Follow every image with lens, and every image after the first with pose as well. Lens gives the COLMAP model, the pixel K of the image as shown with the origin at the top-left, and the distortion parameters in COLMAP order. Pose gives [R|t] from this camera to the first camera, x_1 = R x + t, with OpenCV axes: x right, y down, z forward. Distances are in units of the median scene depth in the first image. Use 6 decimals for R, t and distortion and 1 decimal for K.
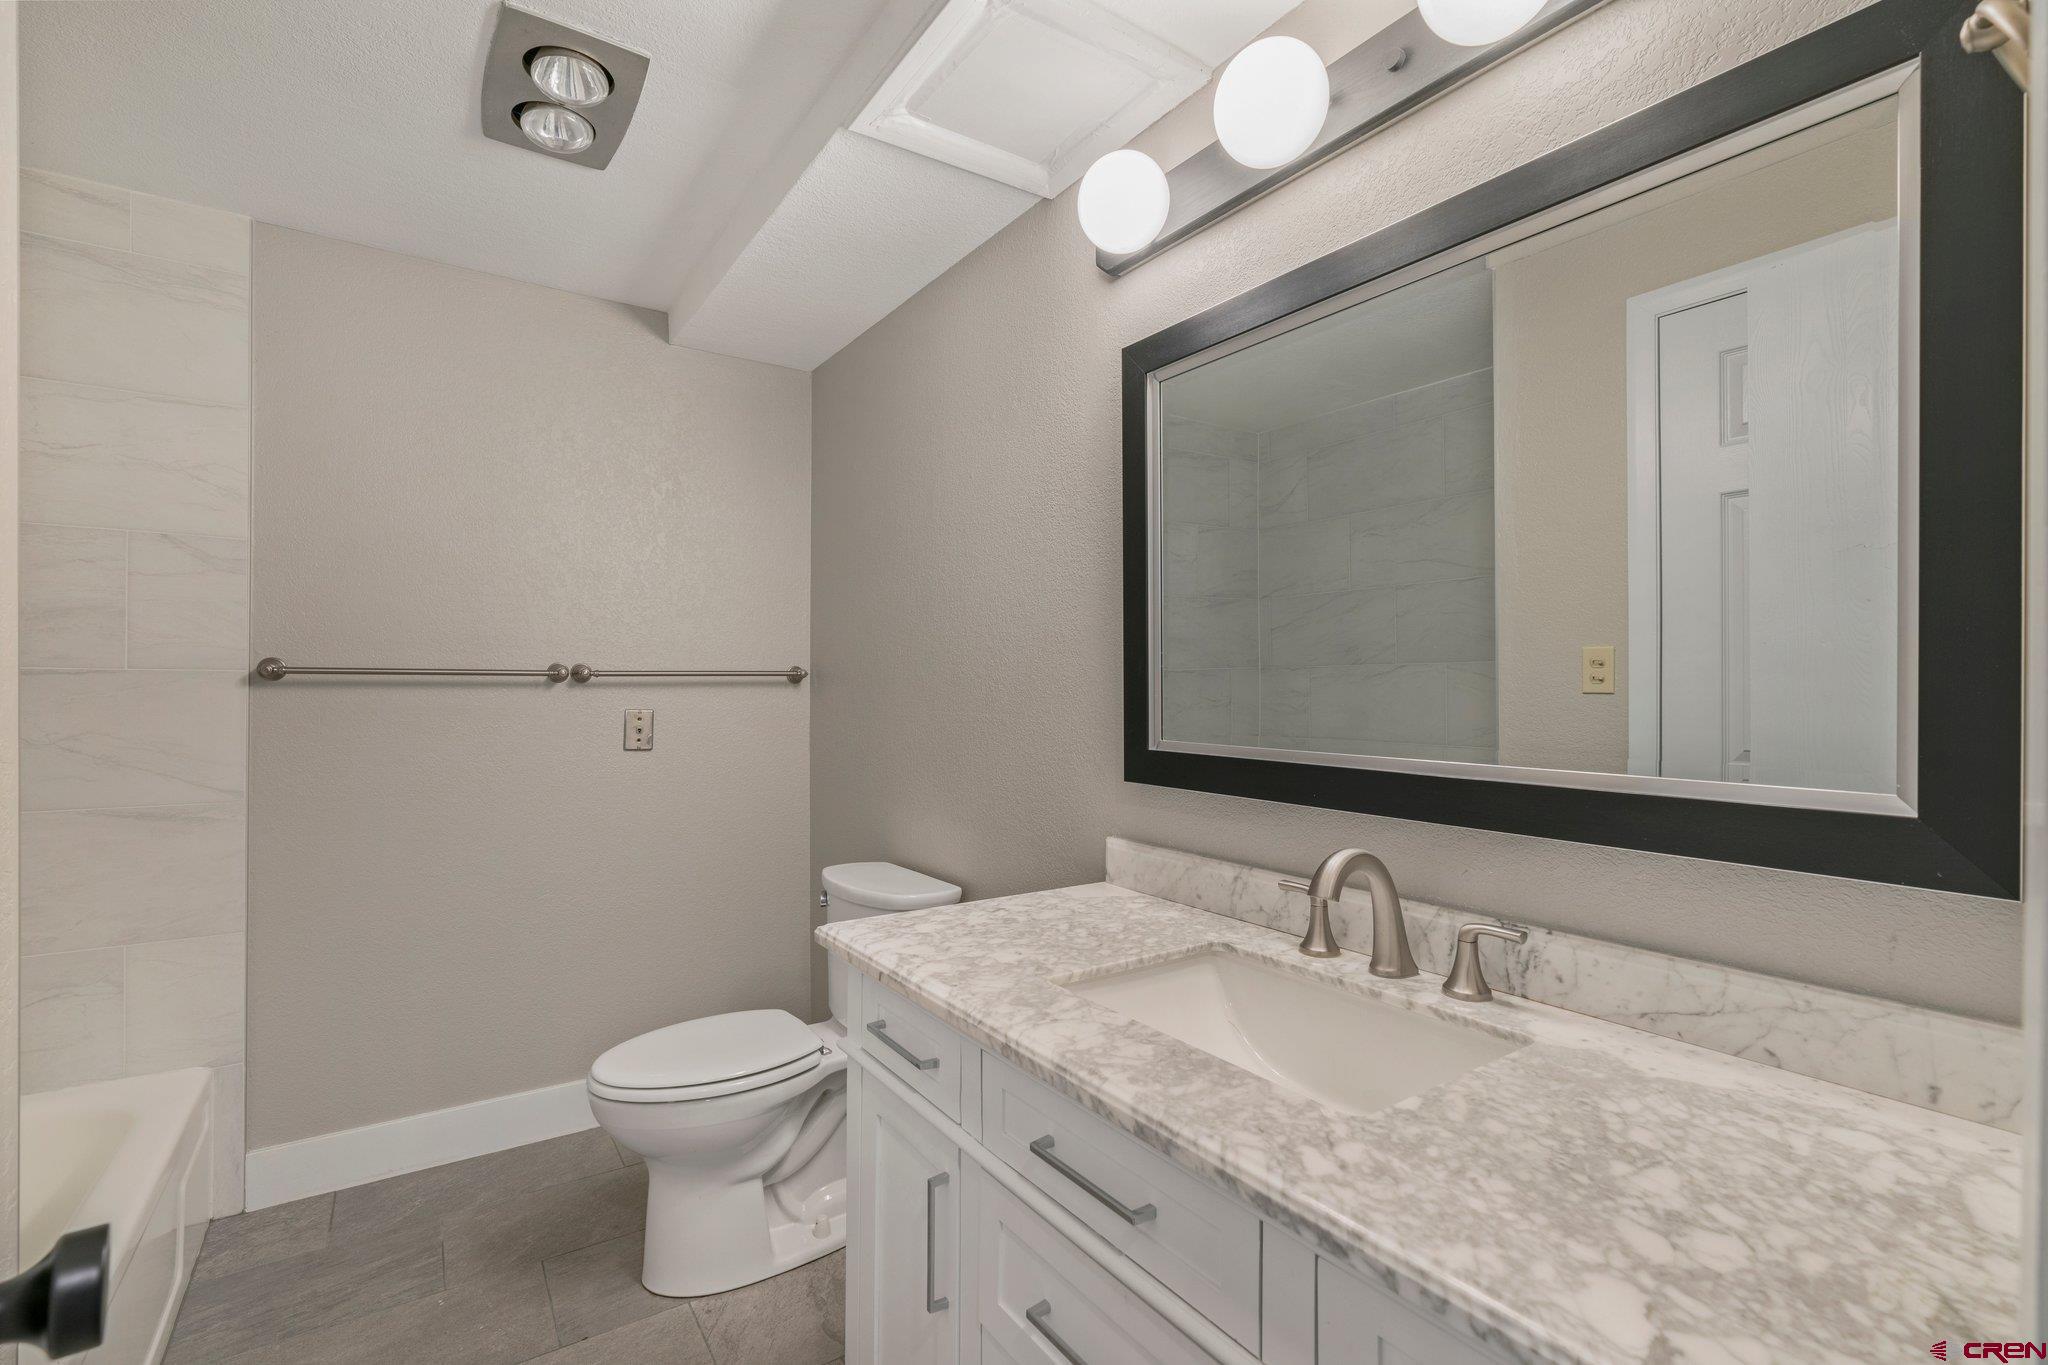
lens RADIAL K [[942.4, 0, 1022.9], [0, 942.4, 683.7], [0, 0, 1]] dist [-0.012150, 0.004352]
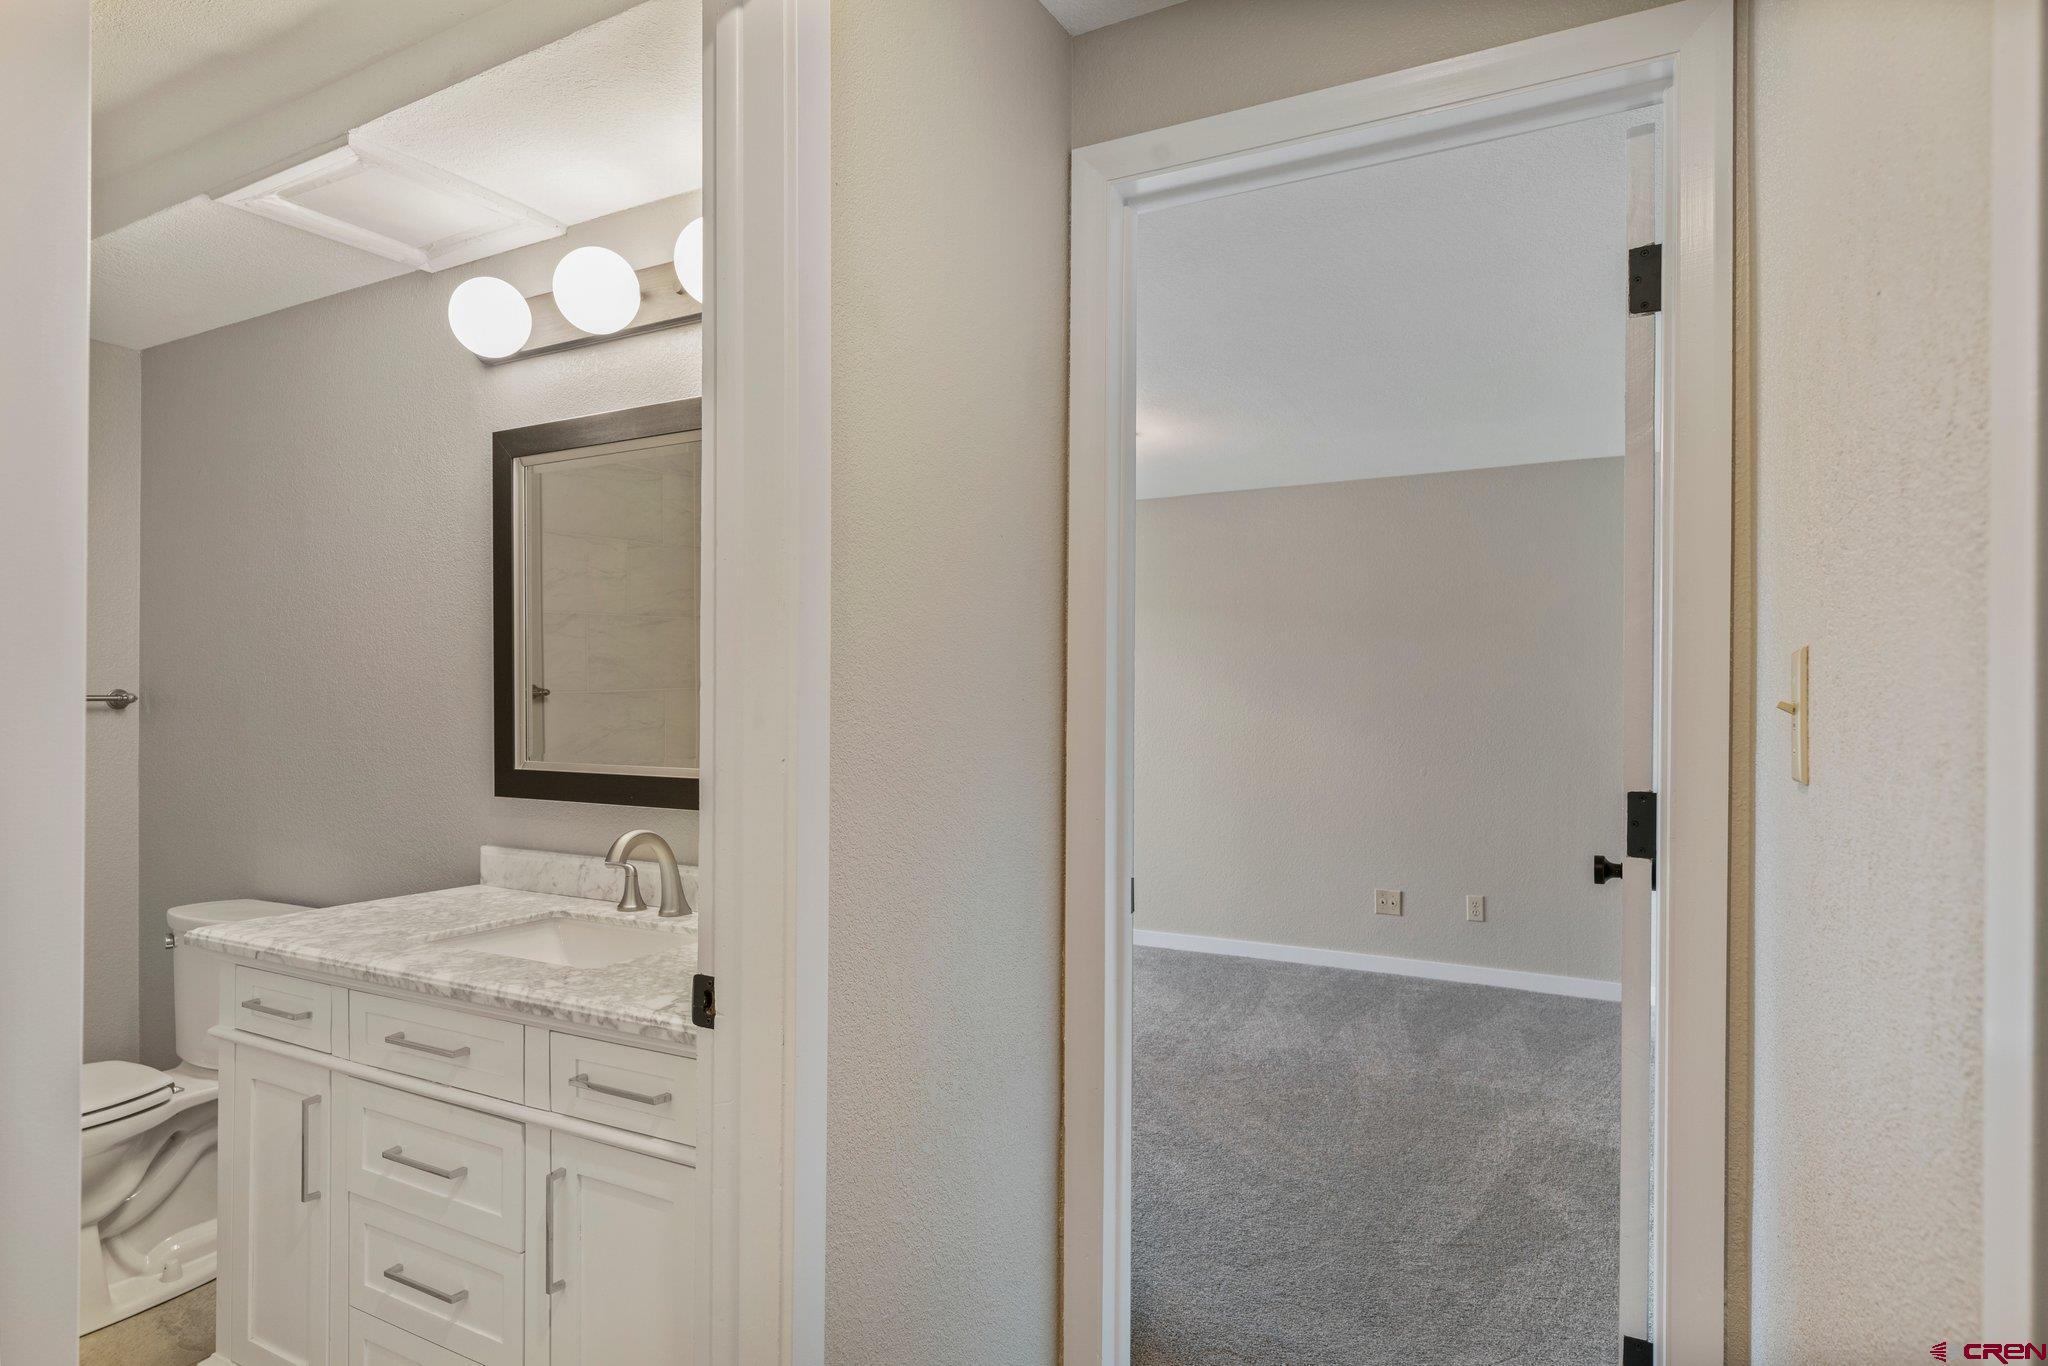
lens RADIAL K [[1158.5, 0, 1028.7], [0, 1158.5, 696.5], [0, 0, 1]] dist [-0.003038, -0.001110]
pose [[0.893607, 0.000396, 0.448849, 0.061716], [-0.000067, 1.000000, -0.000747, -0.024172], [-0.448849, 0.000637, 0.893607, -0.688567]]
